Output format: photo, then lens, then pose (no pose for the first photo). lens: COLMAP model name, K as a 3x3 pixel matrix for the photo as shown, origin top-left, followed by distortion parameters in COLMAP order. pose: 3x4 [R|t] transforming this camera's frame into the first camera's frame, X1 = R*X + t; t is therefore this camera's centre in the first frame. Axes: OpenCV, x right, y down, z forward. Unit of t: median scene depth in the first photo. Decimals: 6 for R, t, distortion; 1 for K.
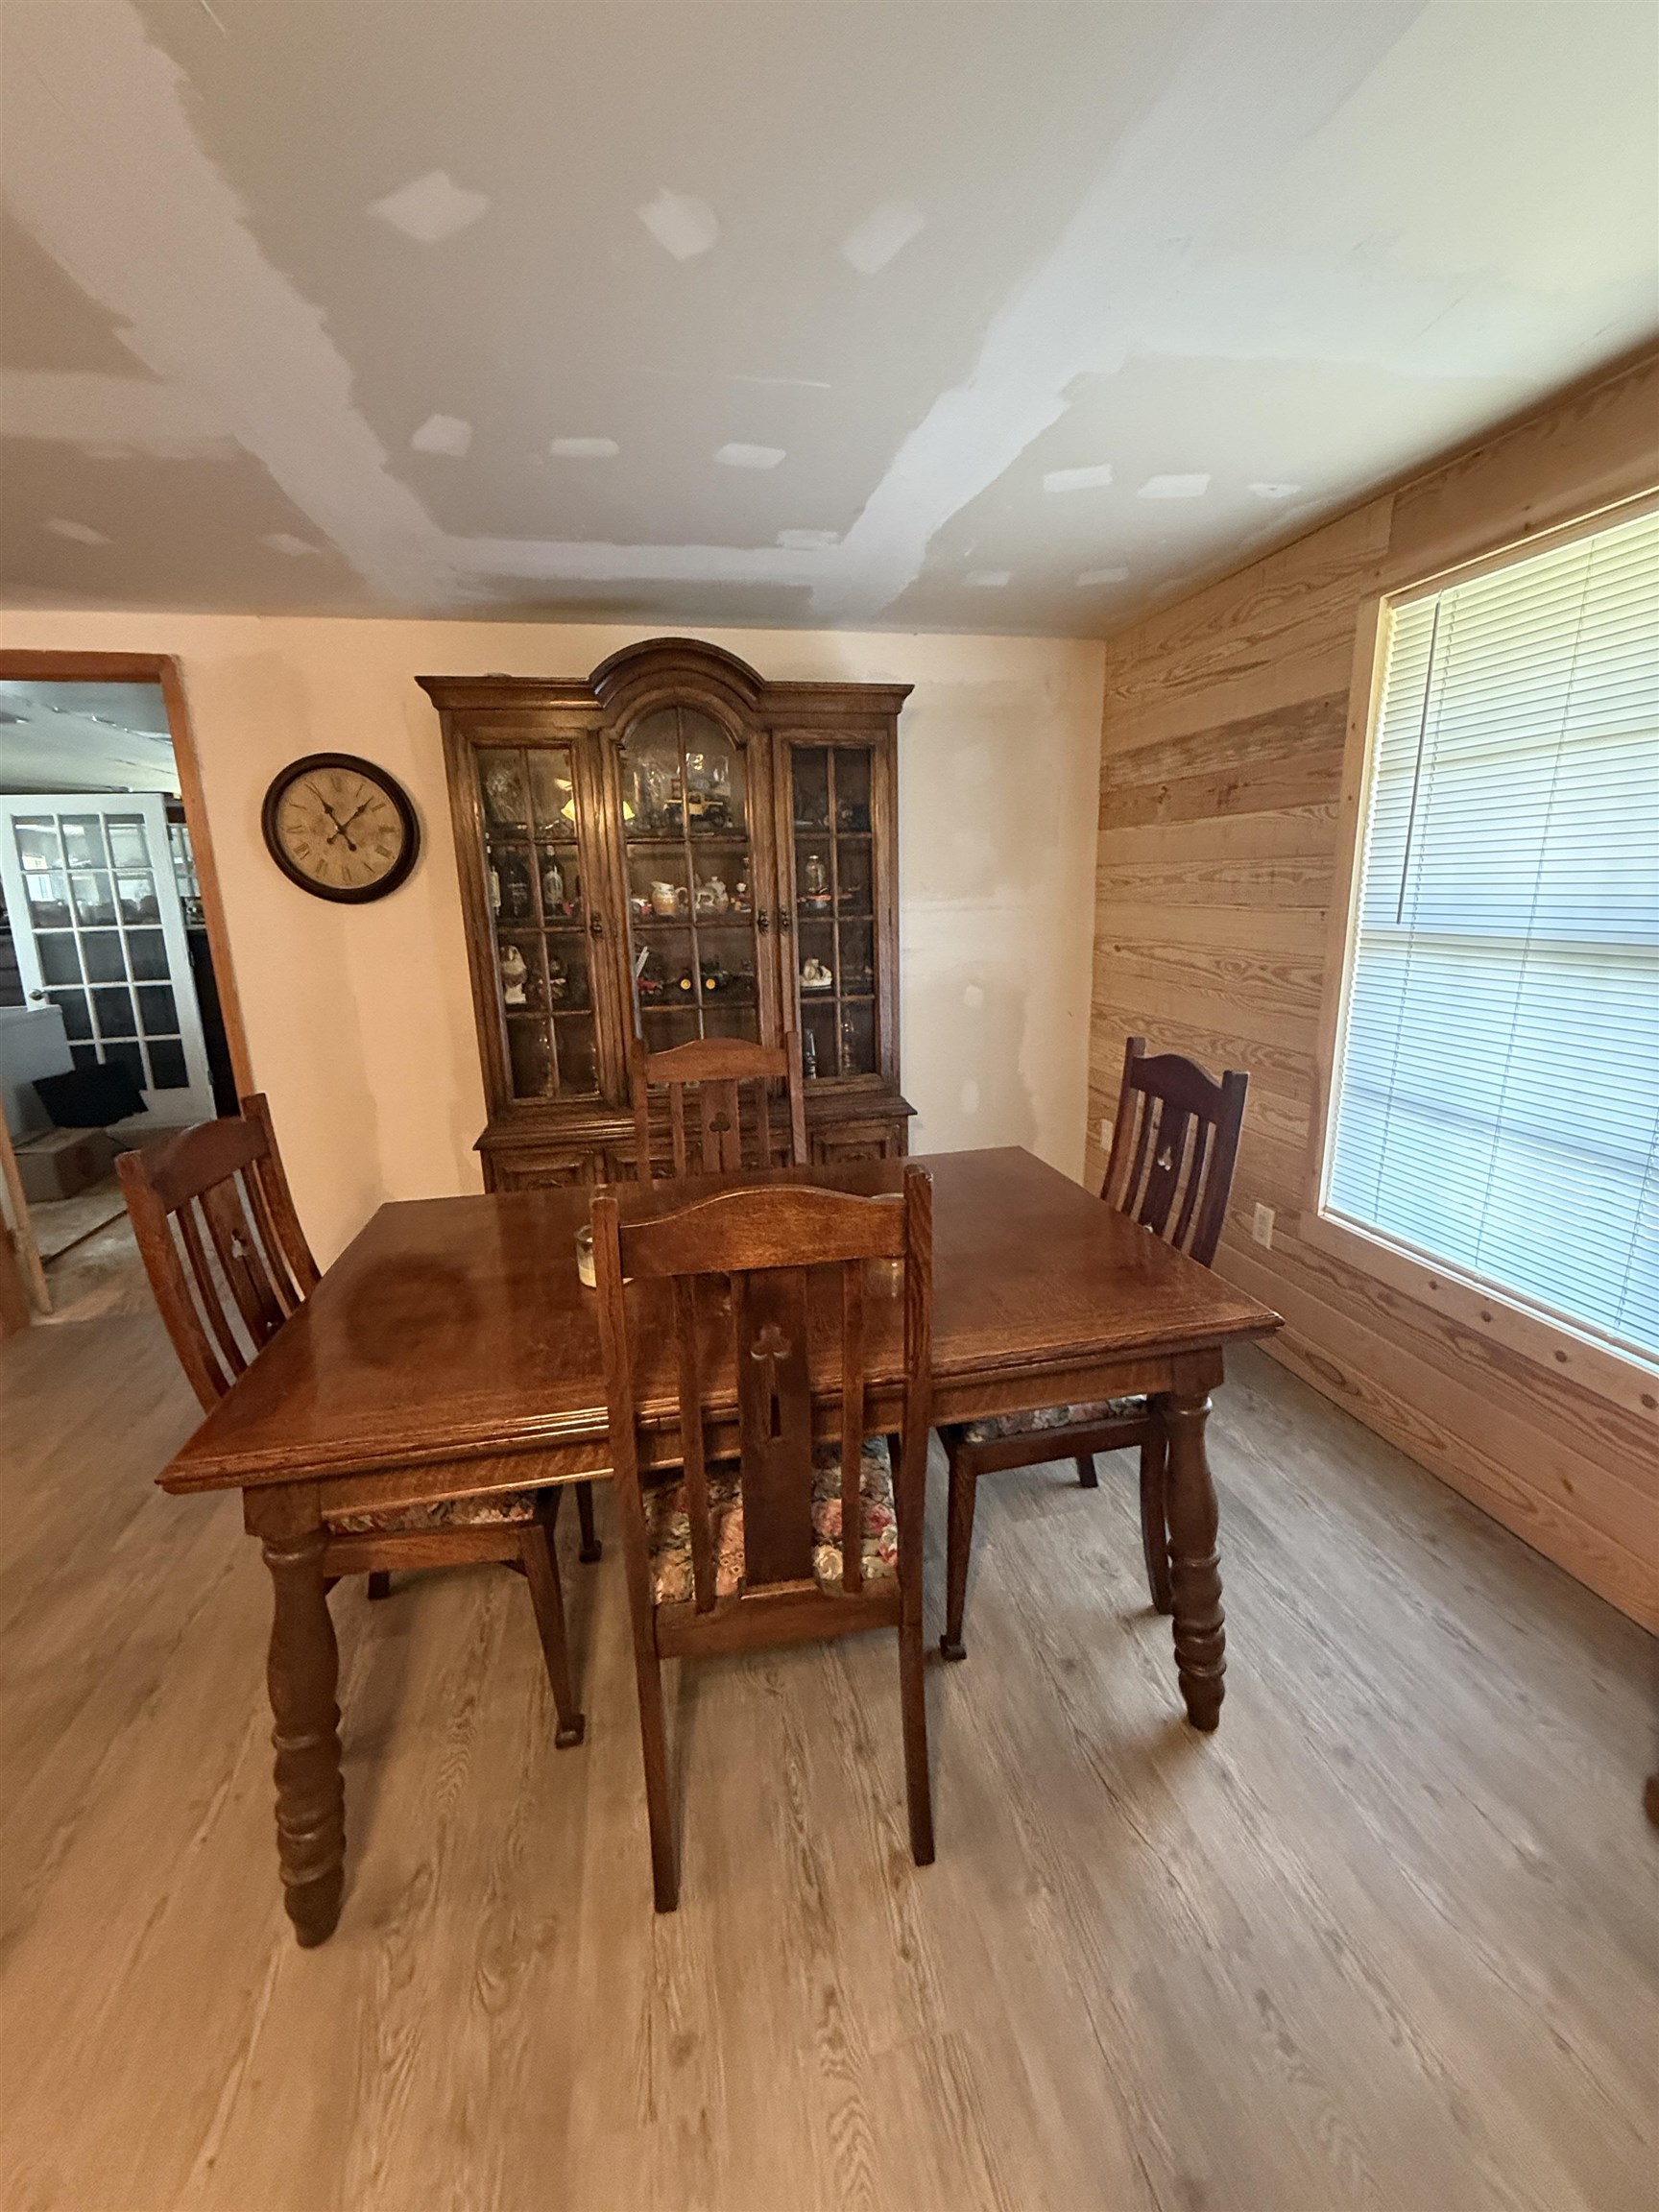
lens RADIAL K [[881.0, 0, 832.7], [0, 881.0, 1090.3], [0, 0, 1]] dist [-0.000645, 0.000676]
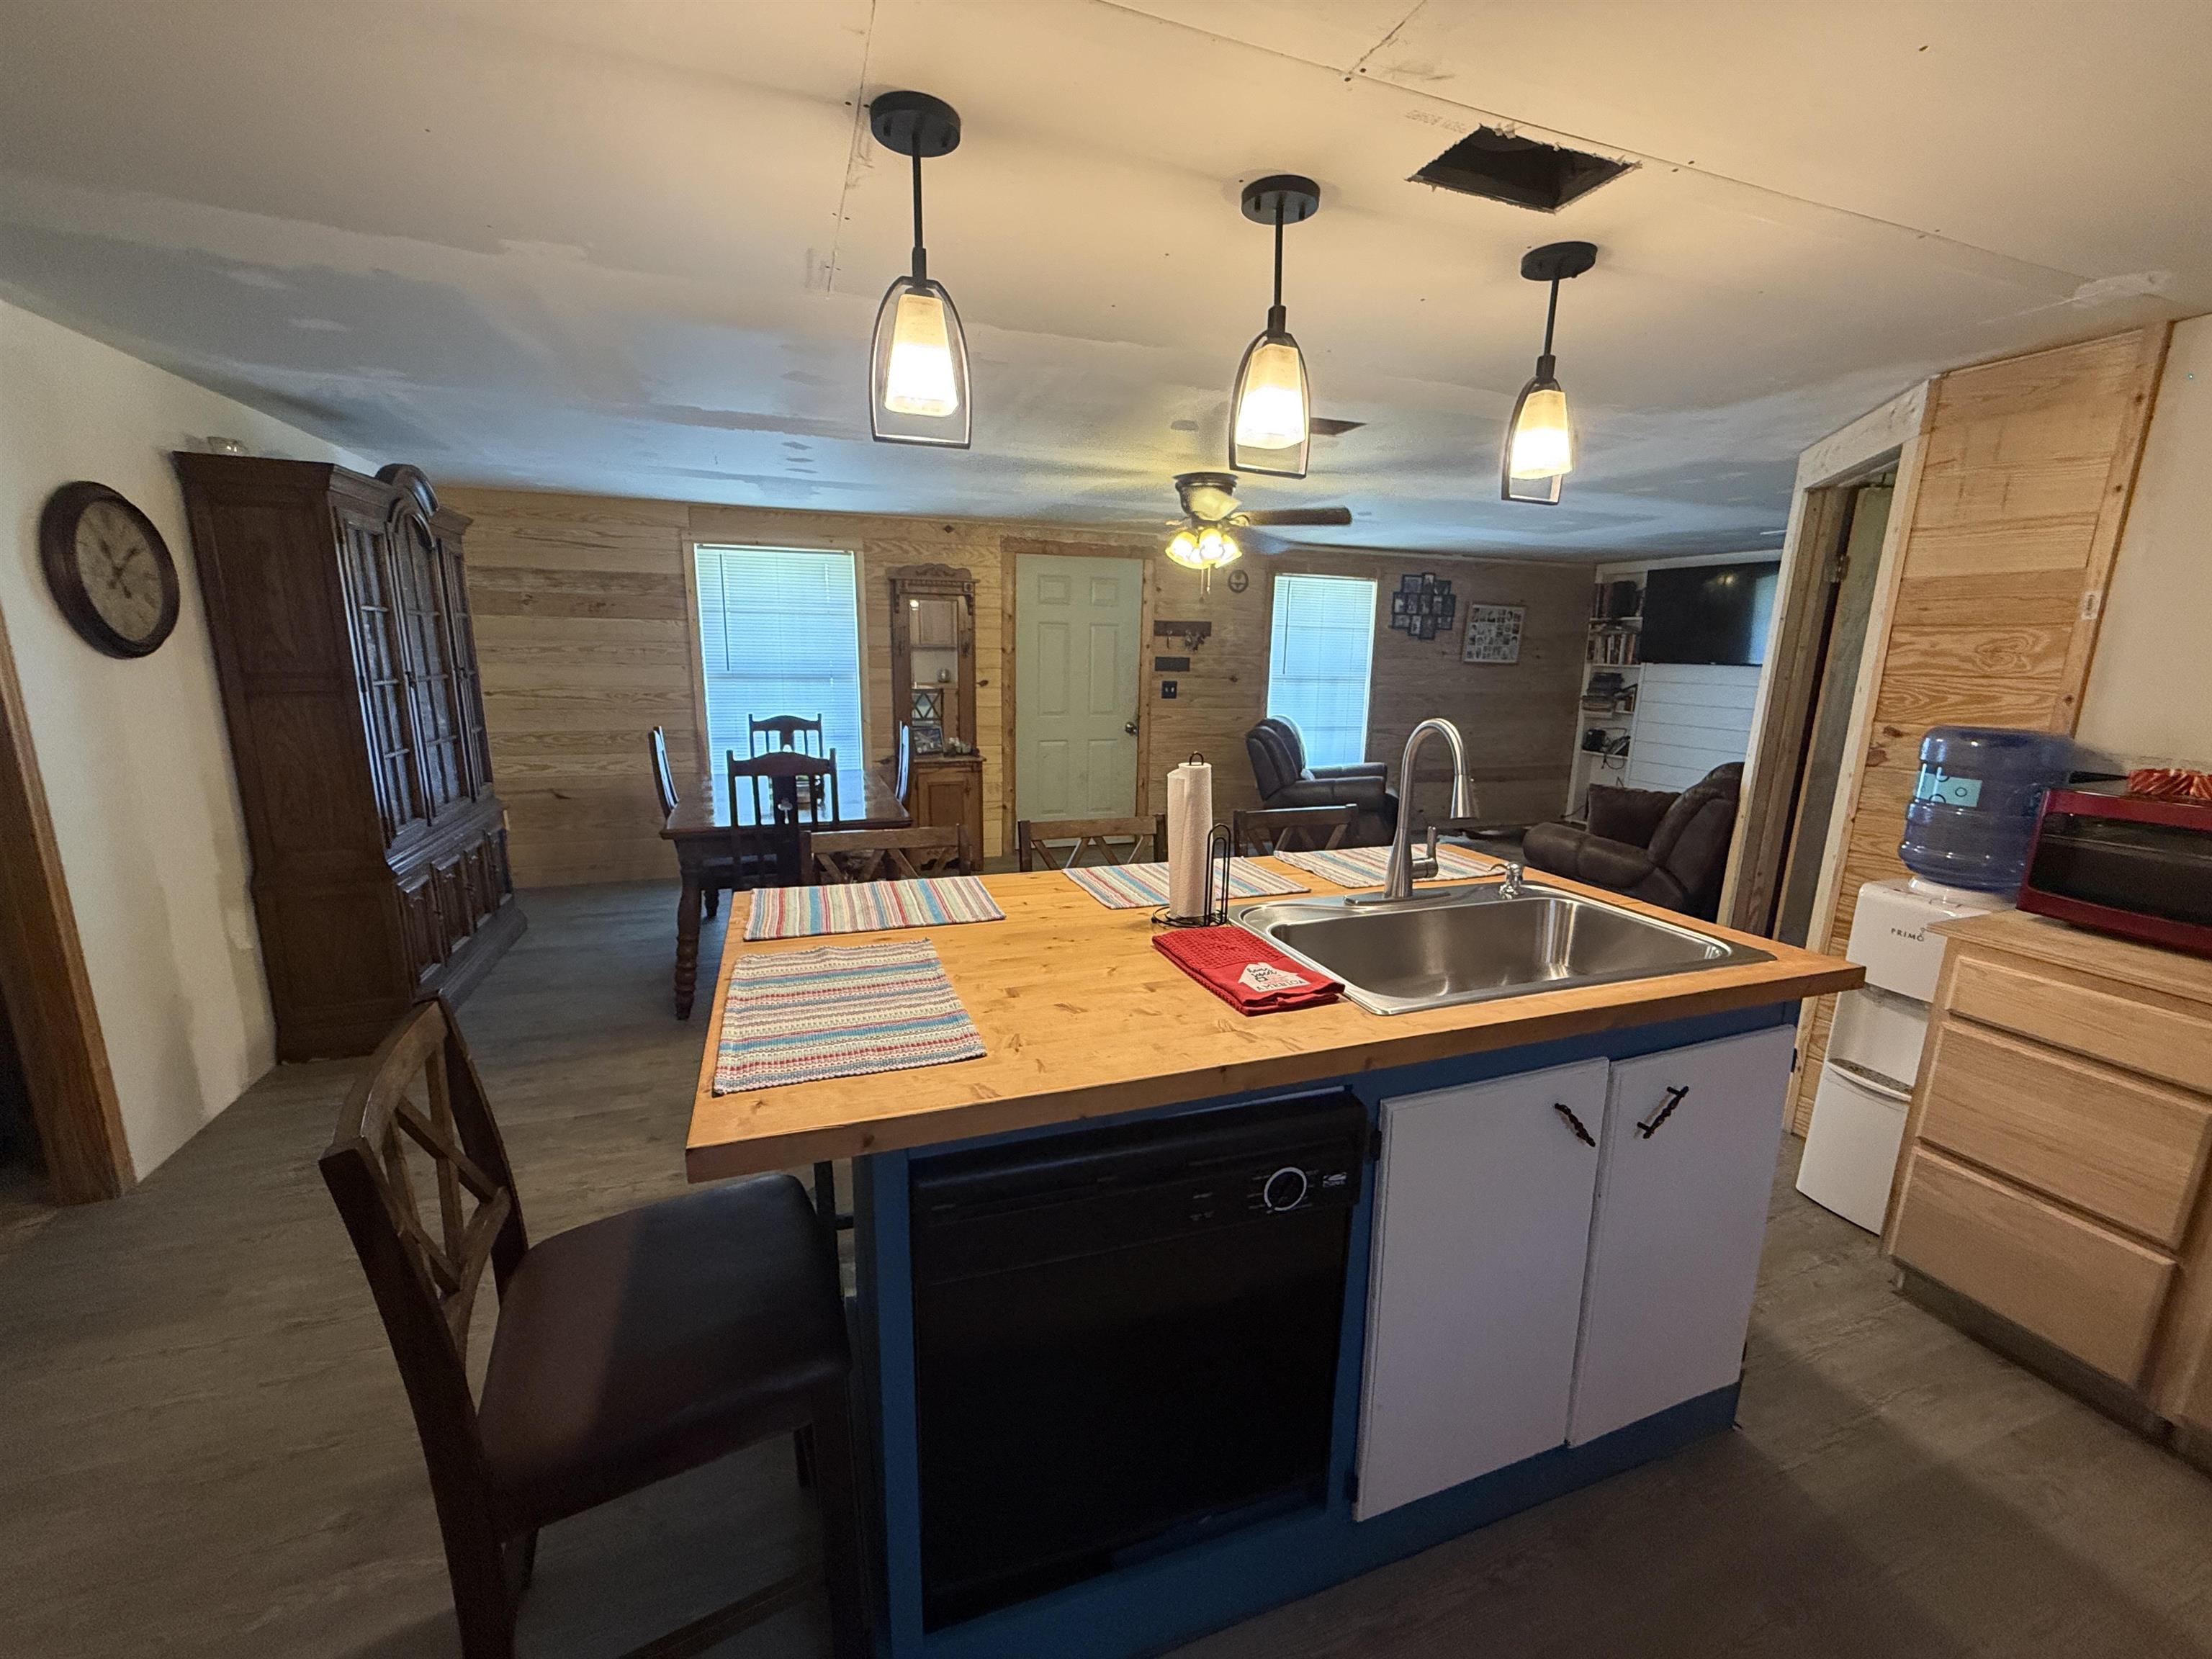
lens RADIAL K [[881.0, 0, 1104.8], [0, 881.0, 828.9], [0, 0, 1]] dist [-0.000645, 0.000676]
pose [[-0.139130, -0.175686, 0.974565, -1.995878], [0.213924, 0.955567, 0.202801, -0.031667], [-0.966892, 0.236699, -0.095365, 0.267446]]
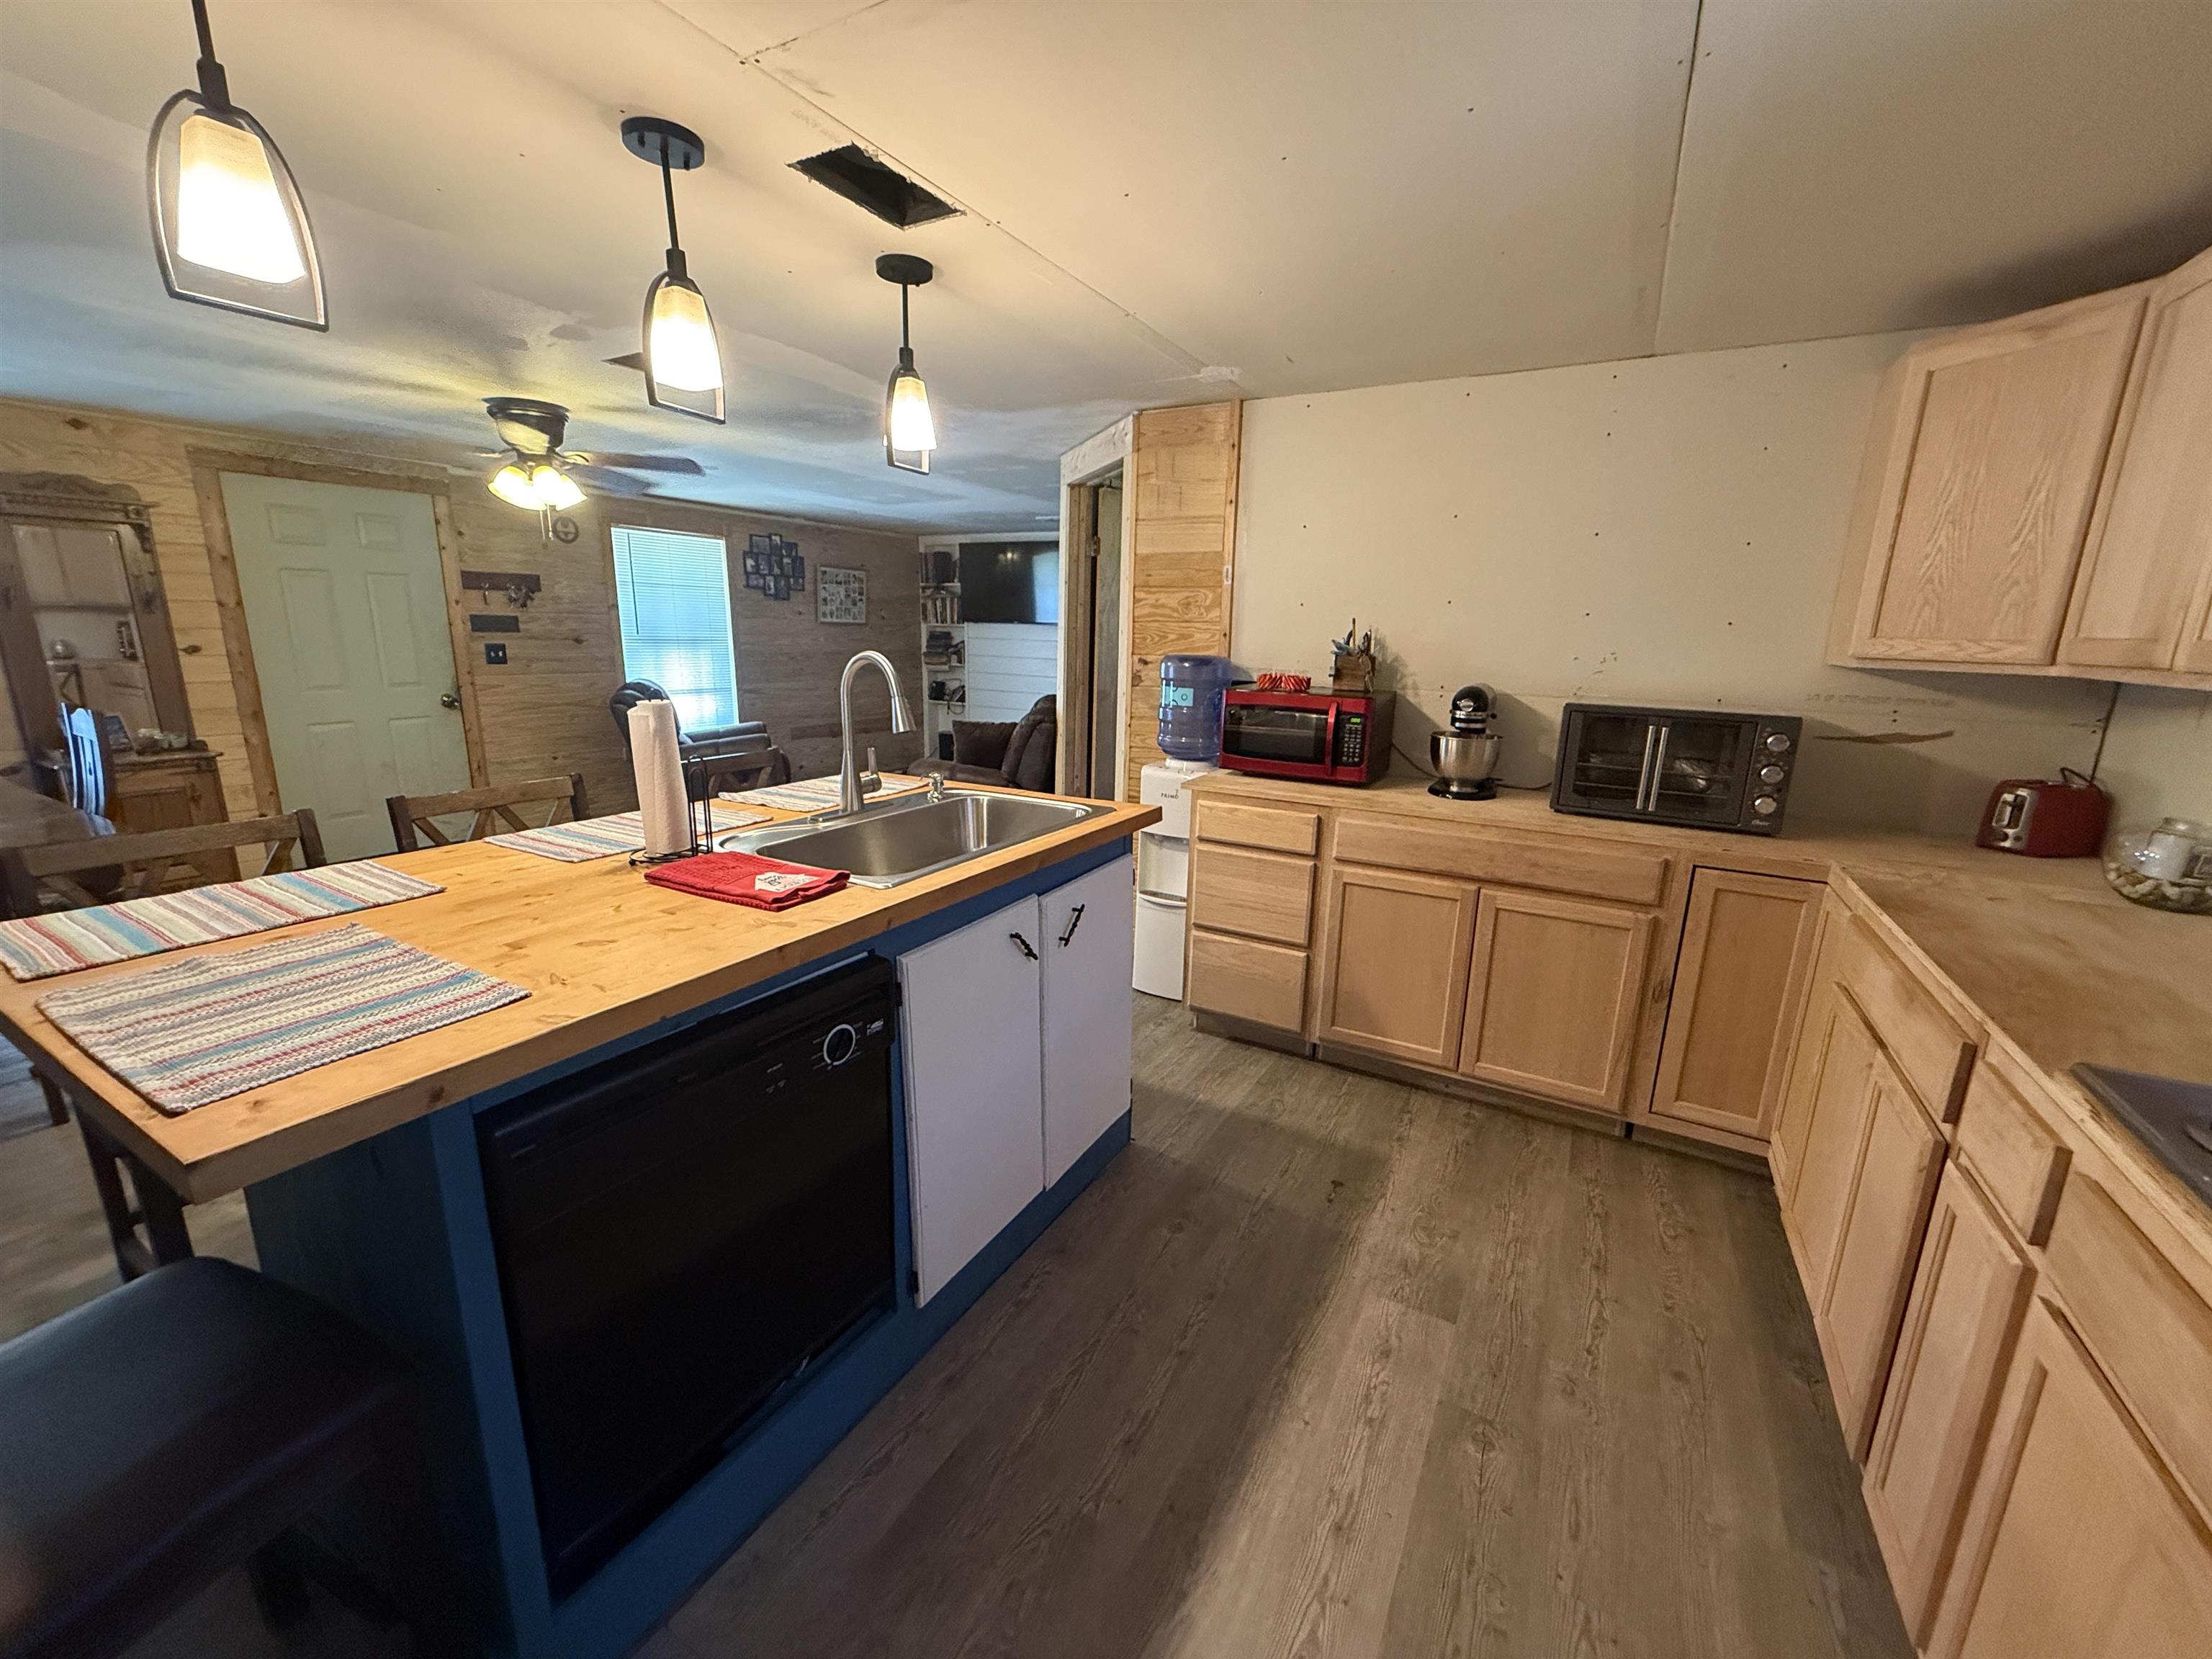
lens RADIAL K [[881.0, 0, 1098.2], [0, 881.0, 826.1], [0, 0, 1]] dist [-0.000645, 0.000676]
pose [[-0.746142, -0.133624, 0.652240, -2.054521], [0.155306, 0.917695, 0.365672, -0.033548], [-0.647420, 0.374140, -0.663978, 0.404699]]
